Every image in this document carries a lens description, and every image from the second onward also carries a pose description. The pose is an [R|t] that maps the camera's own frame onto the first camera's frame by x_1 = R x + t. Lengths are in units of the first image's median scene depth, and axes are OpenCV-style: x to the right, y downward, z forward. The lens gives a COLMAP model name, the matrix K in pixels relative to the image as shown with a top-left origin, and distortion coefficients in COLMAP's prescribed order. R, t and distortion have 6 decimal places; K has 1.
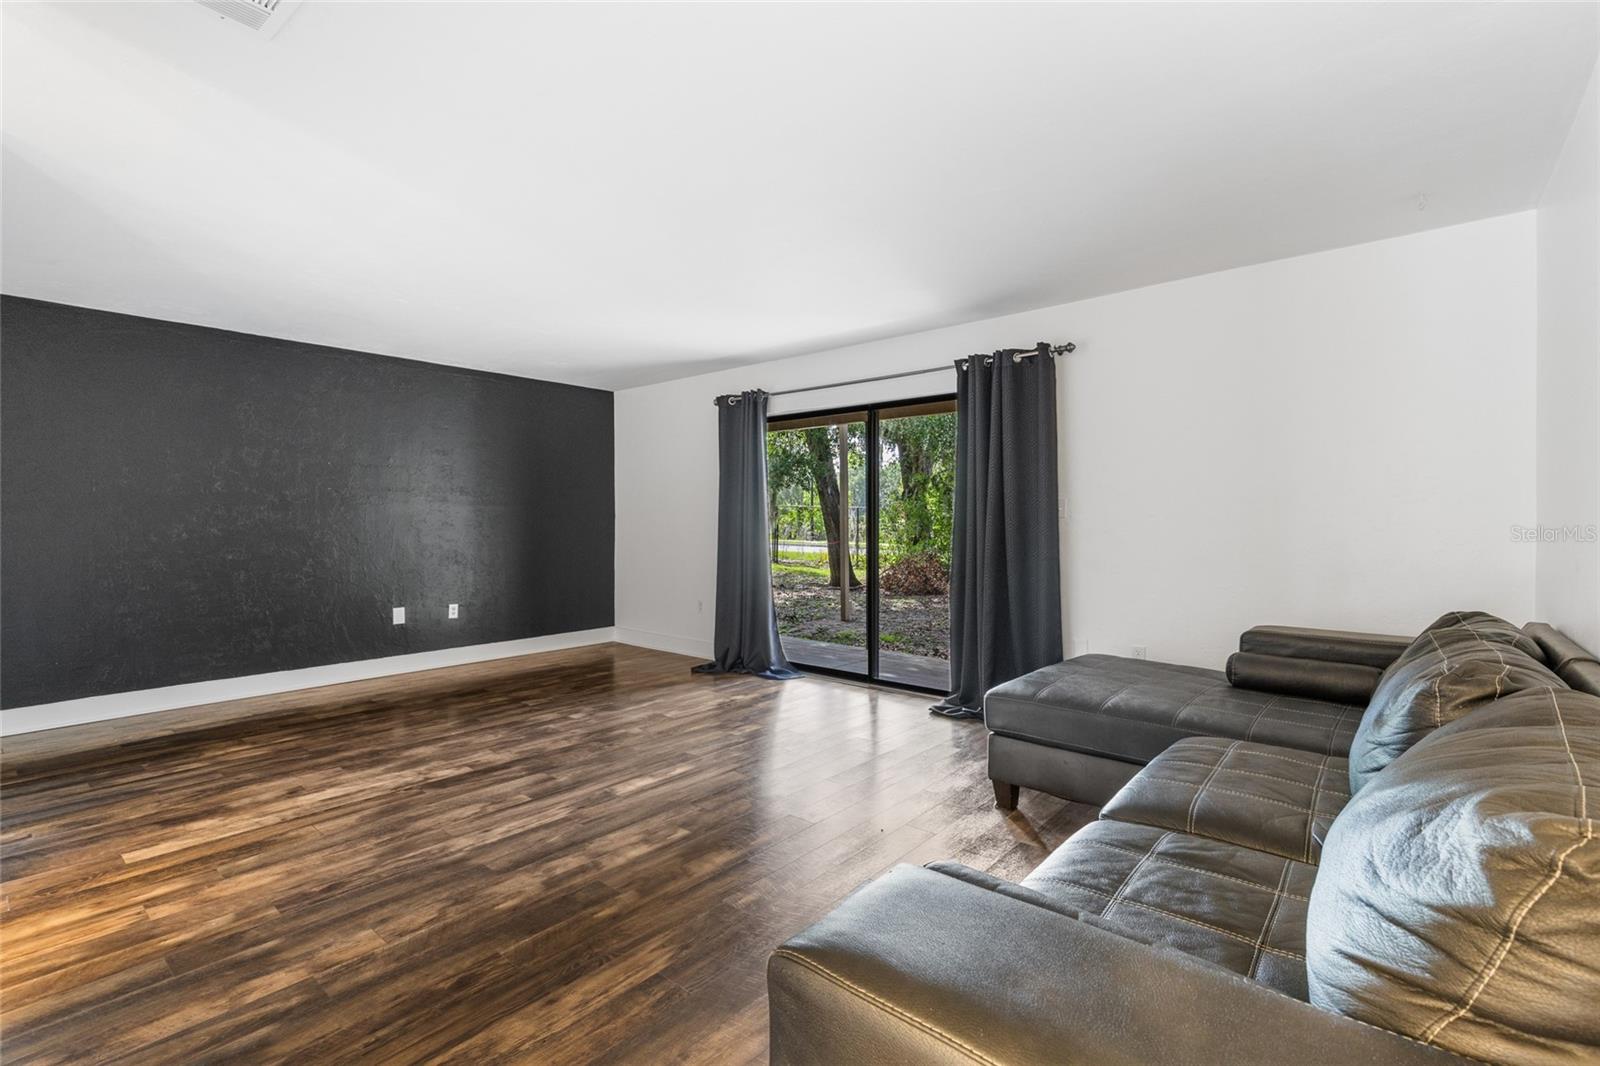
lens RADIAL K [[721.4, 0, 803.0], [0, 721.4, 533.6], [0, 0, 1]] dist [0.007820, -0.001825]
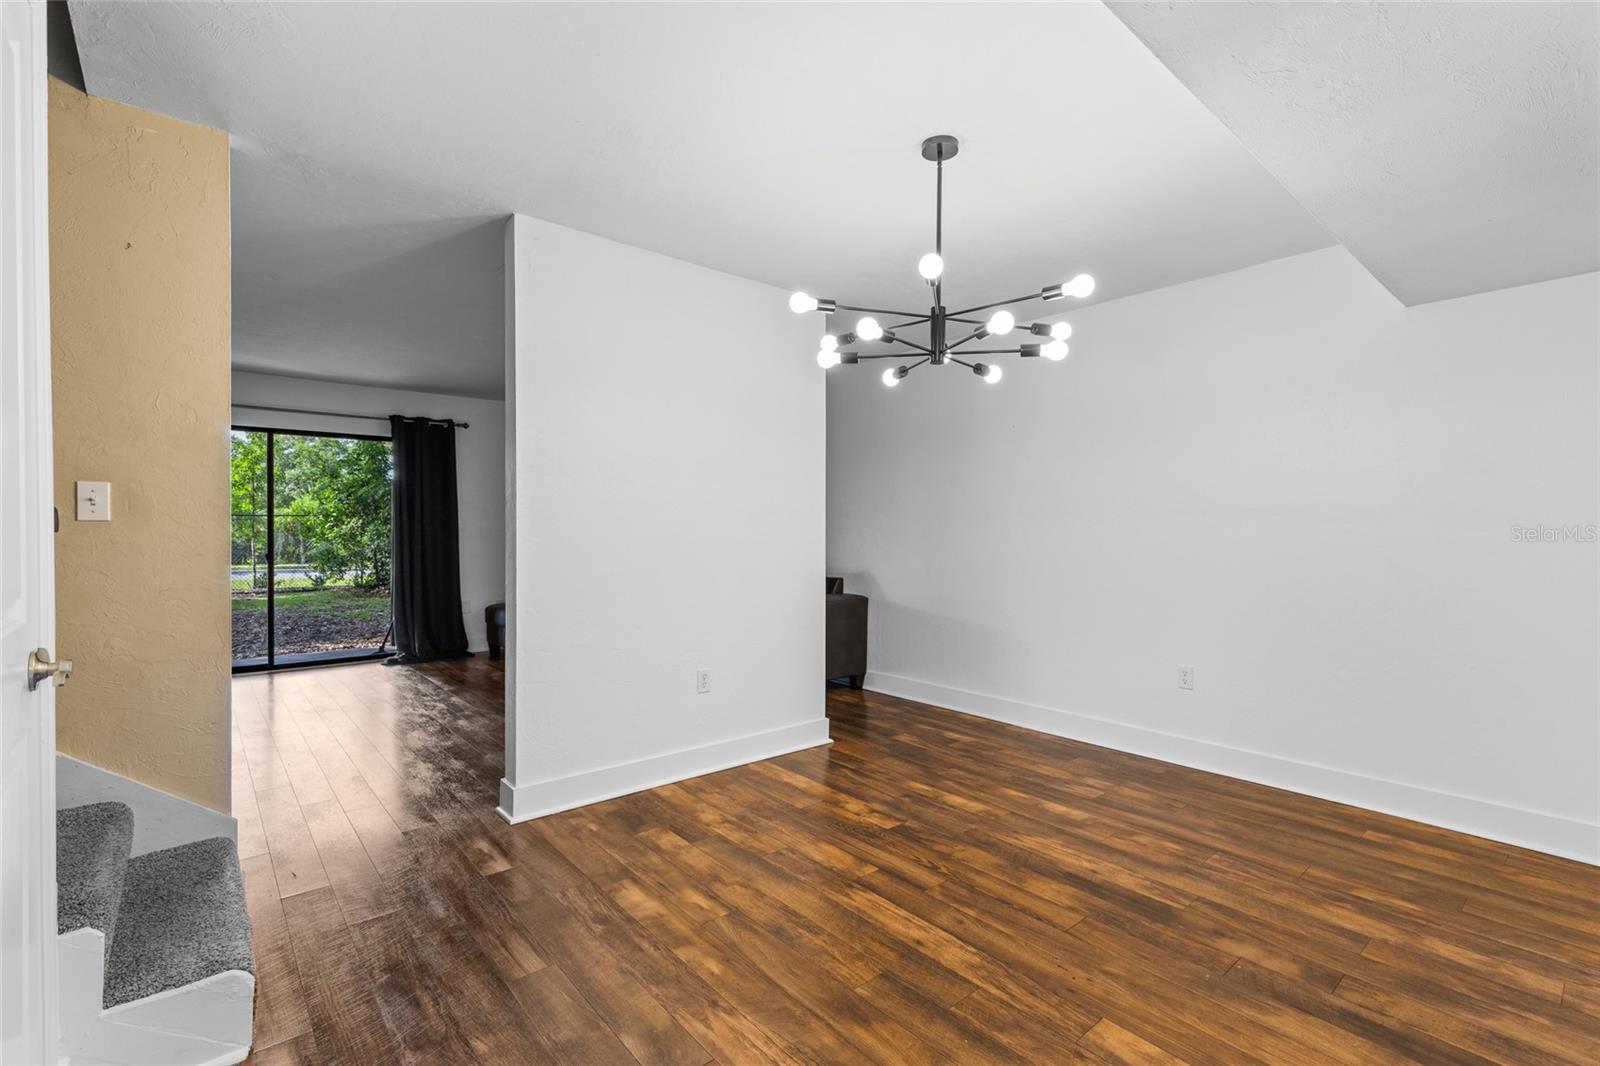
lens RADIAL K [[721.4, 0, 793.9], [0, 721.4, 528.6], [0, 0, 1]] dist [0.007820, -0.001825]
pose [[0.166930, -0.000356, 0.985969, -1.652123], [0.013993, 0.999900, -0.002008, -0.004002], [-0.985869, 0.014132, 0.166918, -0.048867]]
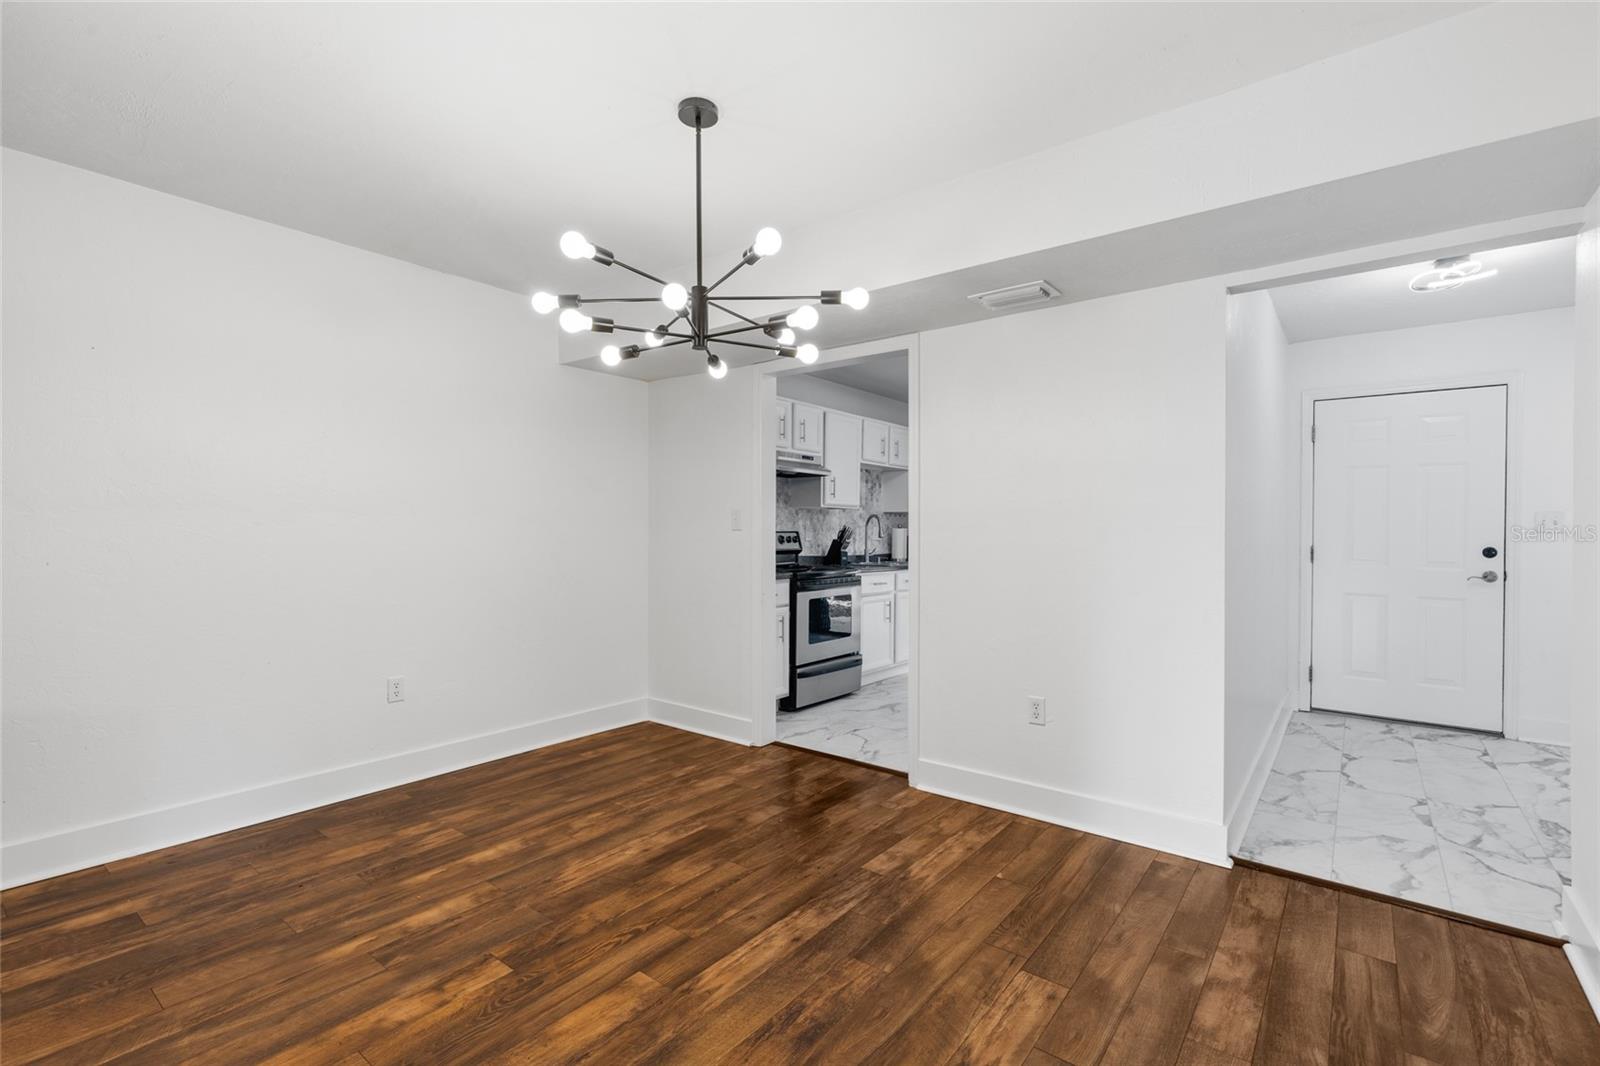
lens RADIAL K [[721.4, 0, 814.3], [0, 721.4, 524.7], [0, 0, 1]] dist [0.007820, -0.001825]
pose [[-0.998687, -0.005524, -0.050938, -0.882657], [-0.006106, 0.999918, 0.011284, -0.017695], [0.050871, 0.011581, -0.998638, 0.694454]]
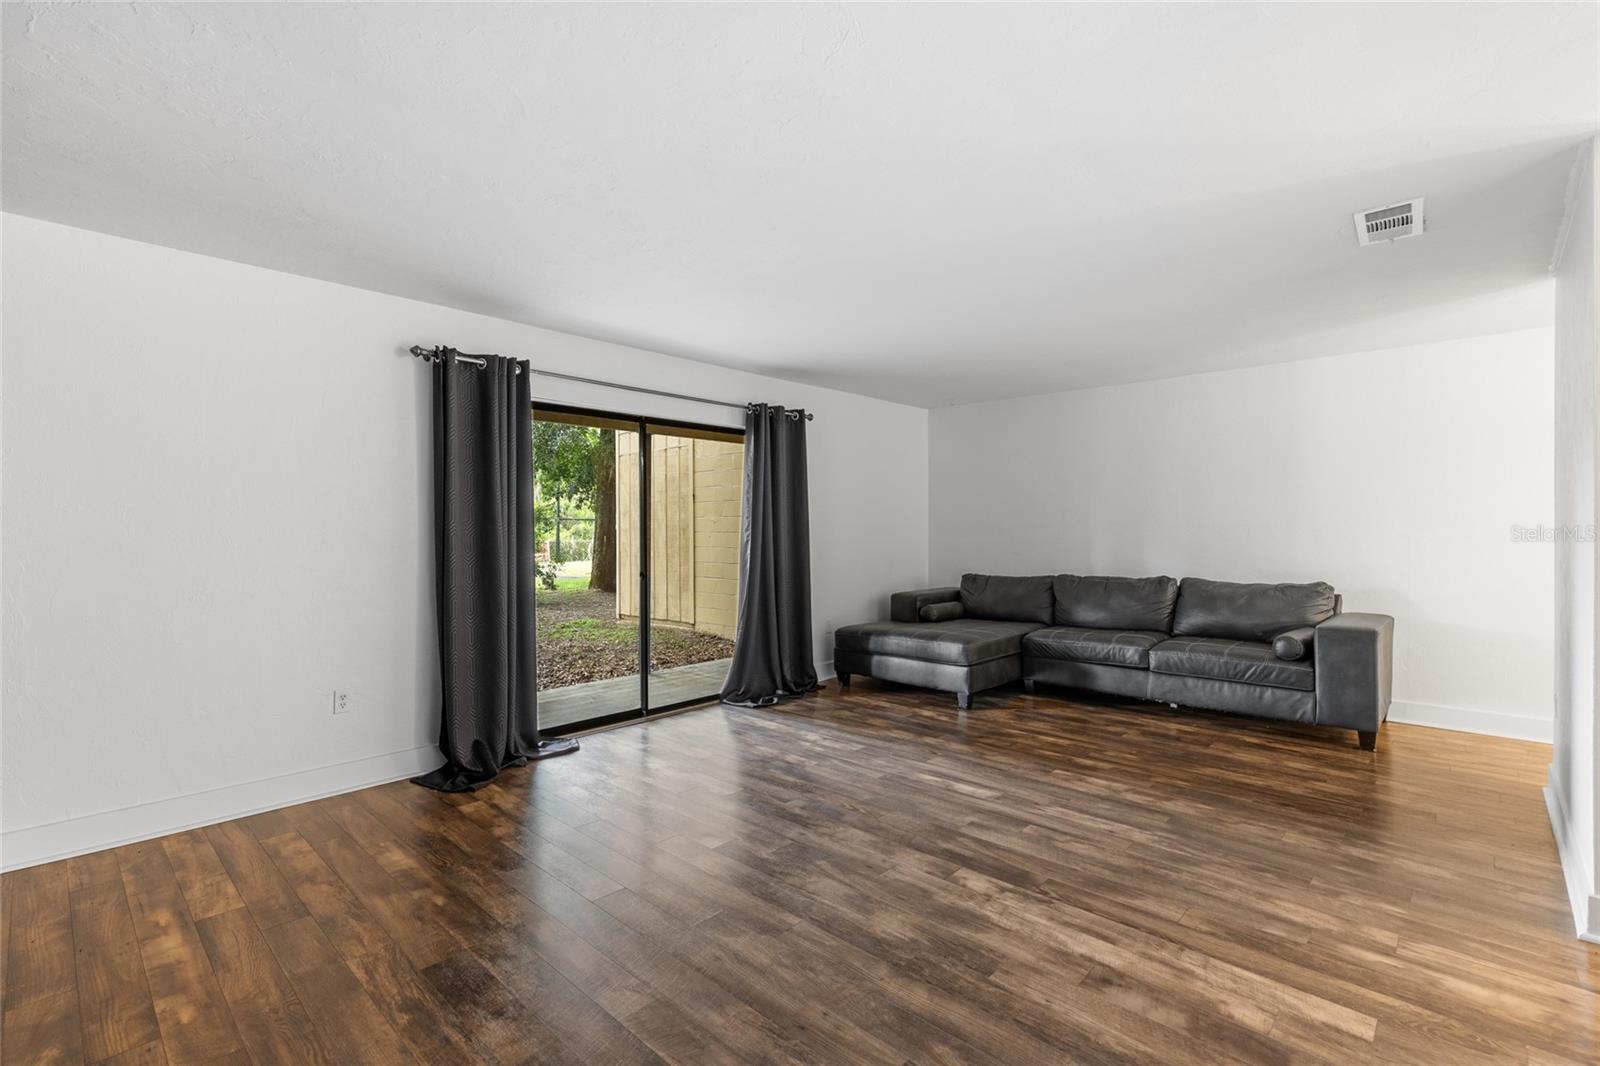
lens RADIAL K [[721.4, 0, 797.1], [0, 721.4, 533.9], [0, 0, 1]] dist [0.007820, -0.001825]
pose [[0.053588, -0.008973, 0.998523, -1.494870], [0.019398, 0.999780, 0.007943, -0.055875], [-0.998375, 0.018944, 0.053751, 1.354528]]
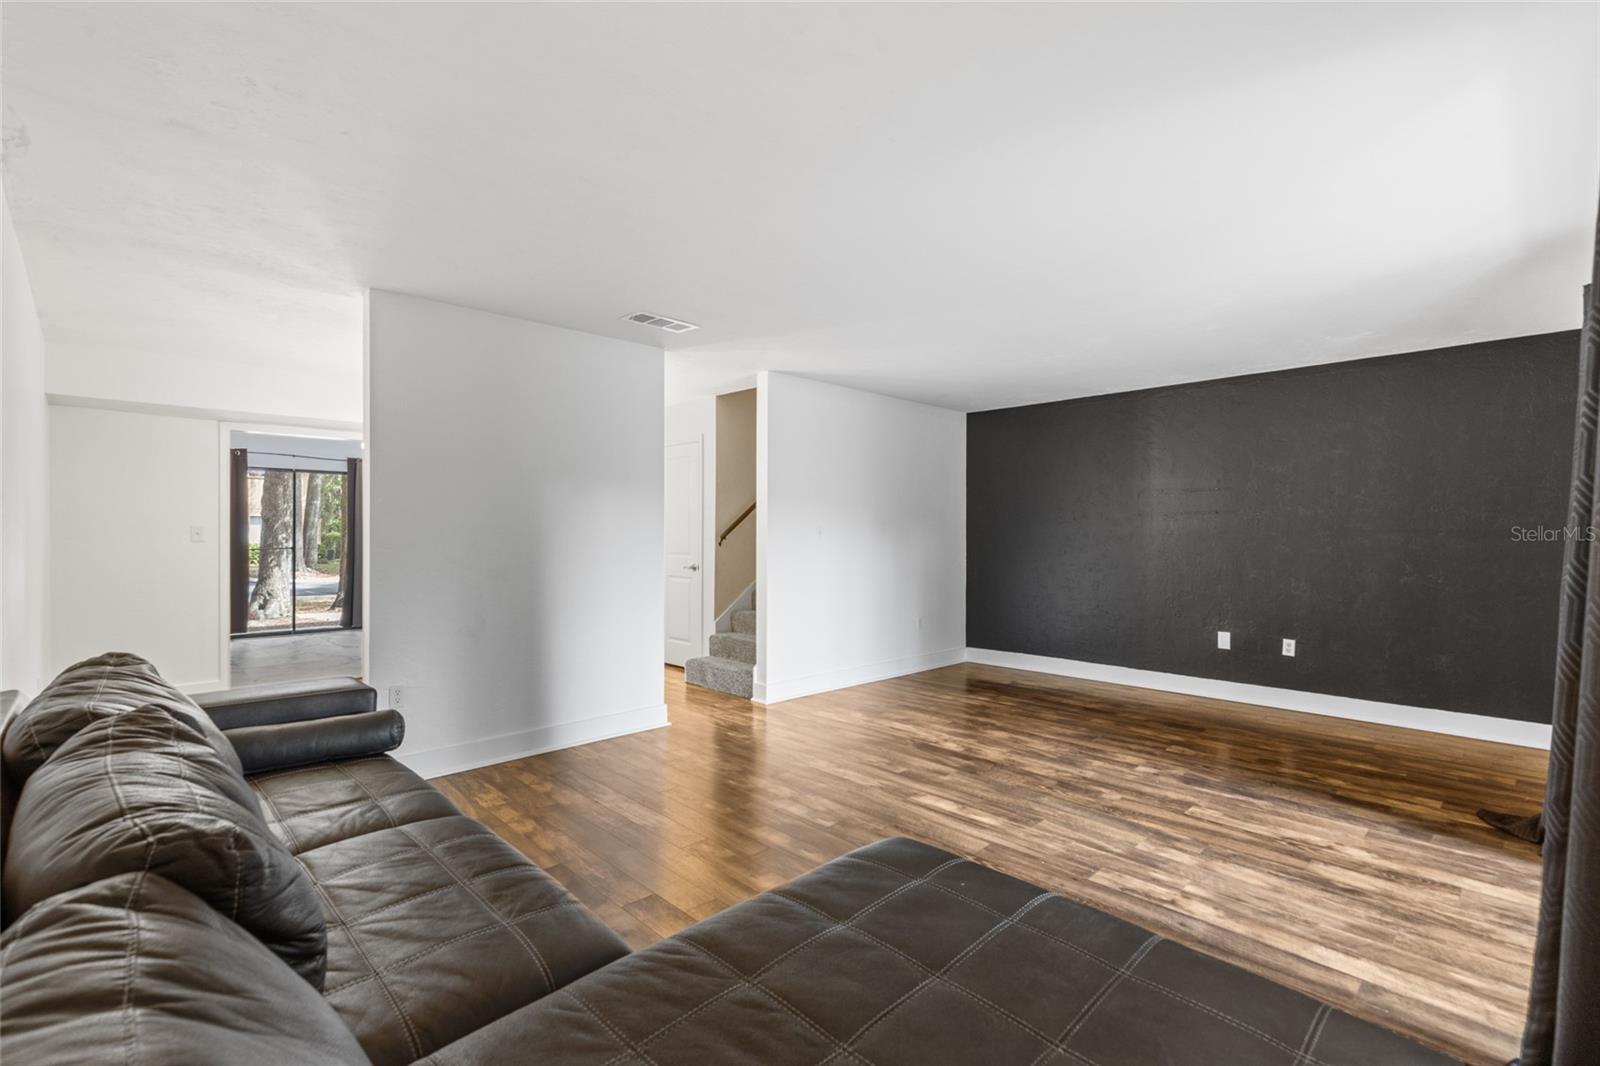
lens RADIAL K [[721.4, 0, 798.3], [0, 721.4, 534.5], [0, 0, 1]] dist [0.007820, -0.001825]
pose [[-0.100507, 0.004772, -0.994925, 0.941257], [-0.018948, 0.999798, 0.006710, -0.052009], [0.994756, 0.019526, -0.100397, 1.013776]]
